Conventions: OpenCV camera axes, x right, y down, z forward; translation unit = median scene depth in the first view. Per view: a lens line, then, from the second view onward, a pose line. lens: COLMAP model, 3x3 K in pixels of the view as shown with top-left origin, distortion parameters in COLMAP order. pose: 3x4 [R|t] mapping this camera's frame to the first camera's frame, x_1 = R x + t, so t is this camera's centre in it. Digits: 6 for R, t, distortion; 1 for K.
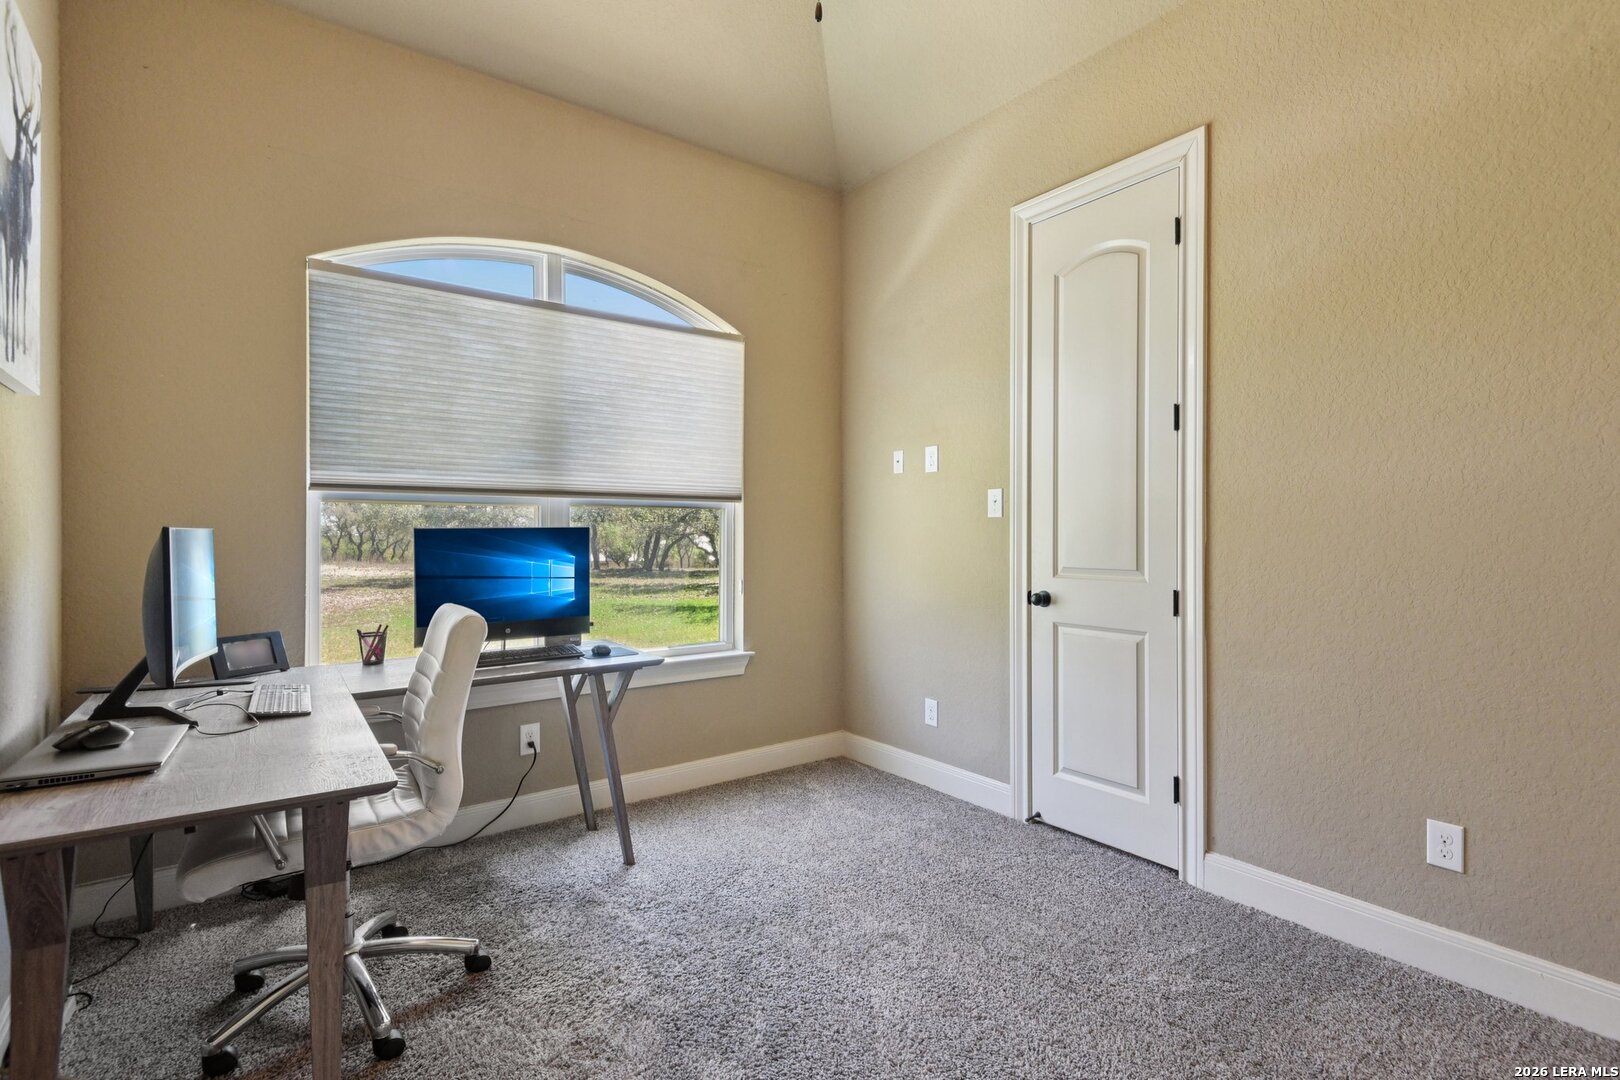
lens RADIAL K [[766.2, 0, 803.5], [0, 766.2, 538.1], [0, 0, 1]] dist [0.030862, -0.019270]
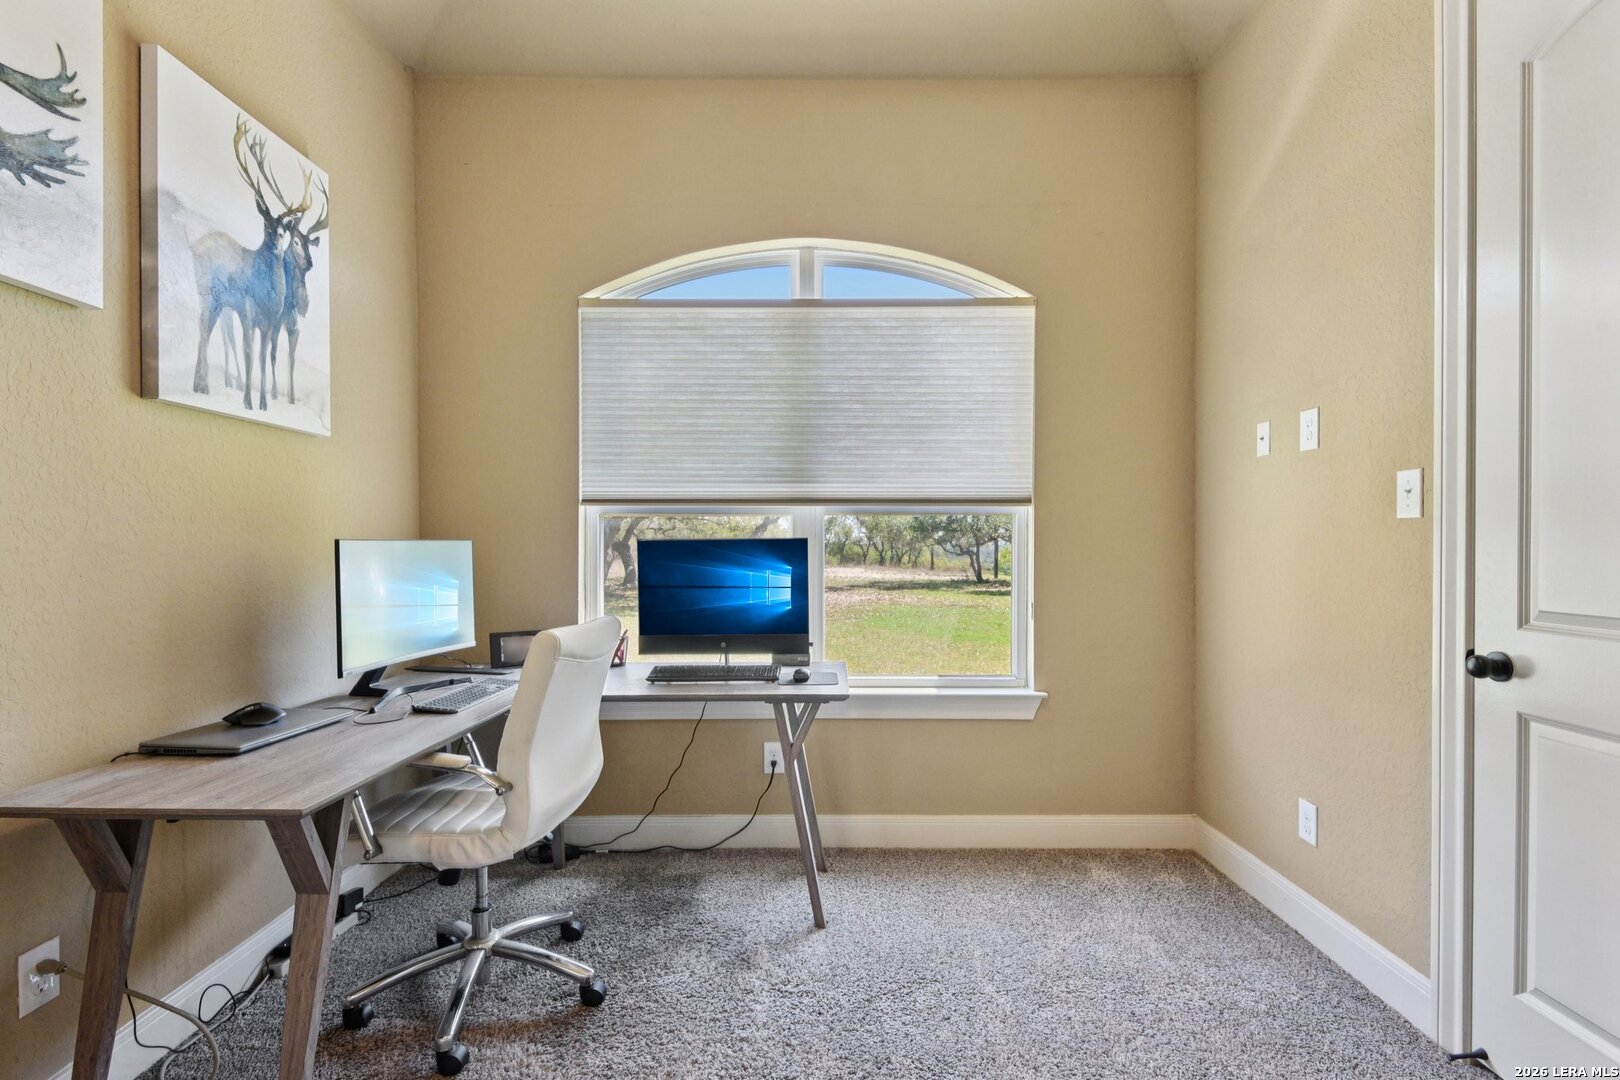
lens RADIAL K [[738.7, 0, 807.0], [0, 738.7, 548.6], [0, 0, 1]] dist [0.025499, -0.013791]
pose [[0.808179, 0.005481, -0.588911, 0.225249], [-0.004077, 0.999985, 0.003712, -0.004156], [0.588923, -0.000599, 0.808189, 0.282100]]
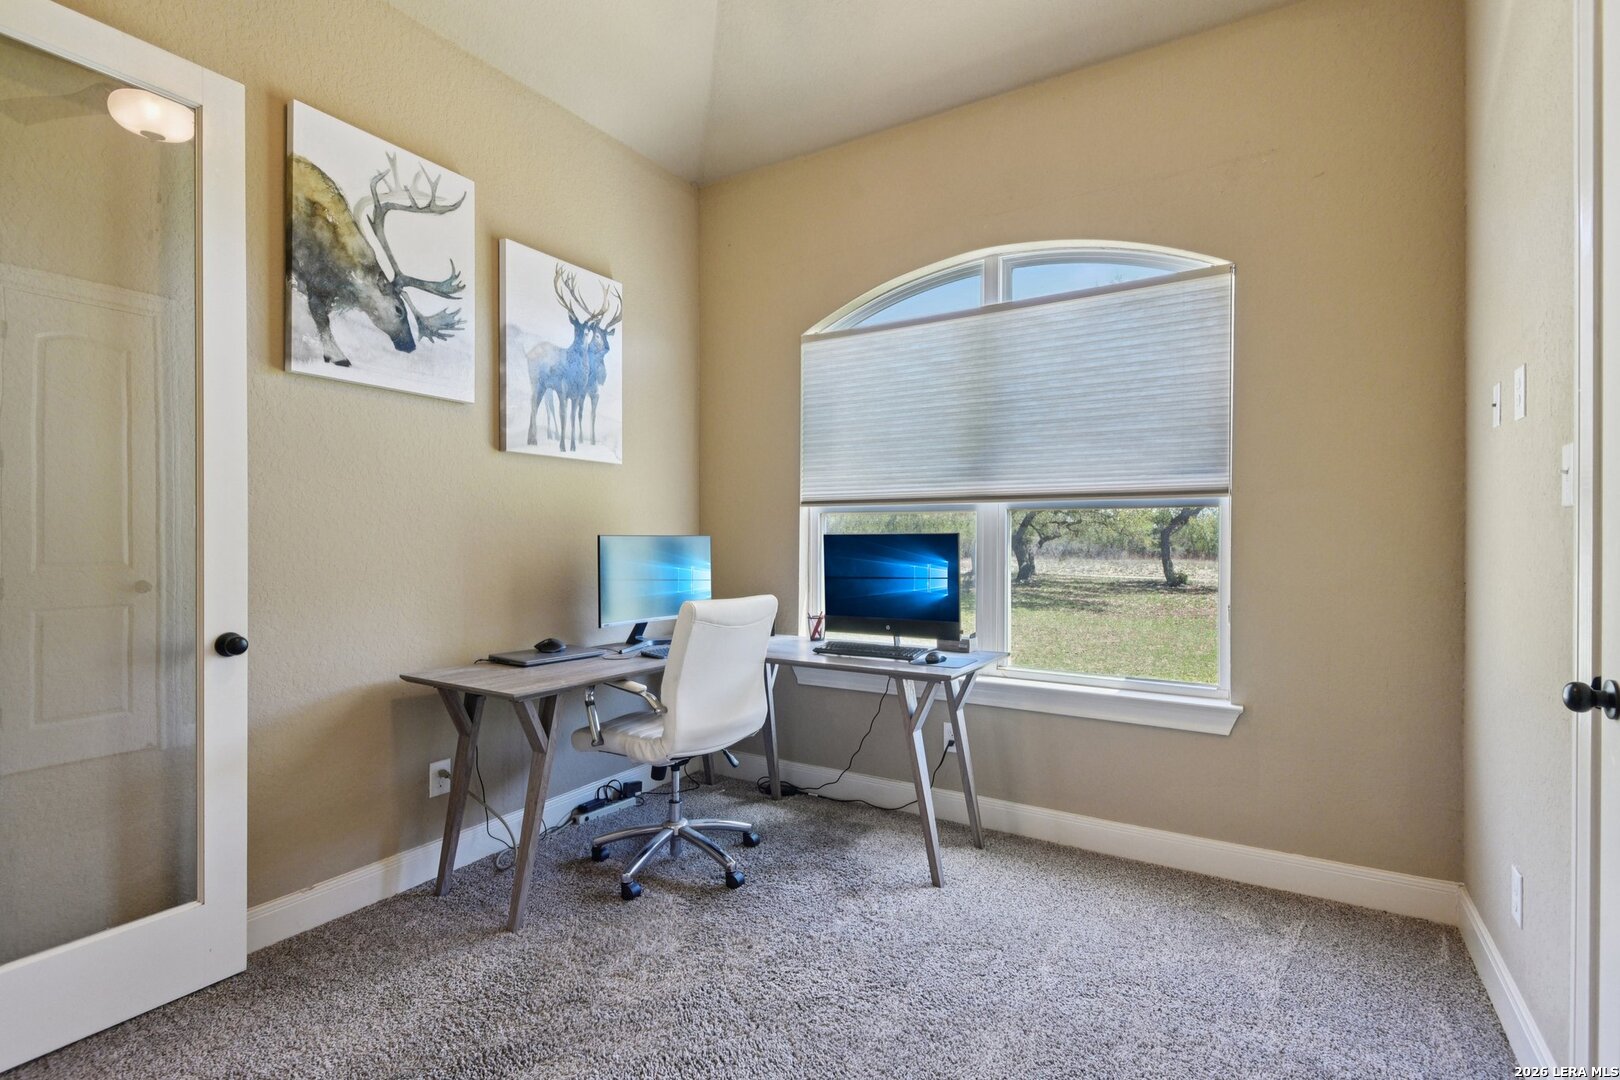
lens RADIAL K [[766.2, 0, 803.5], [0, 766.2, 538.1], [0, 0, 1]] dist [0.030862, -0.019270]
pose [[0.374878, 0.001976, -0.927072, 0.532471], [-0.005932, 0.999982, -0.000267, -0.005643], [0.927055, 0.005599, 0.374883, 0.432144]]
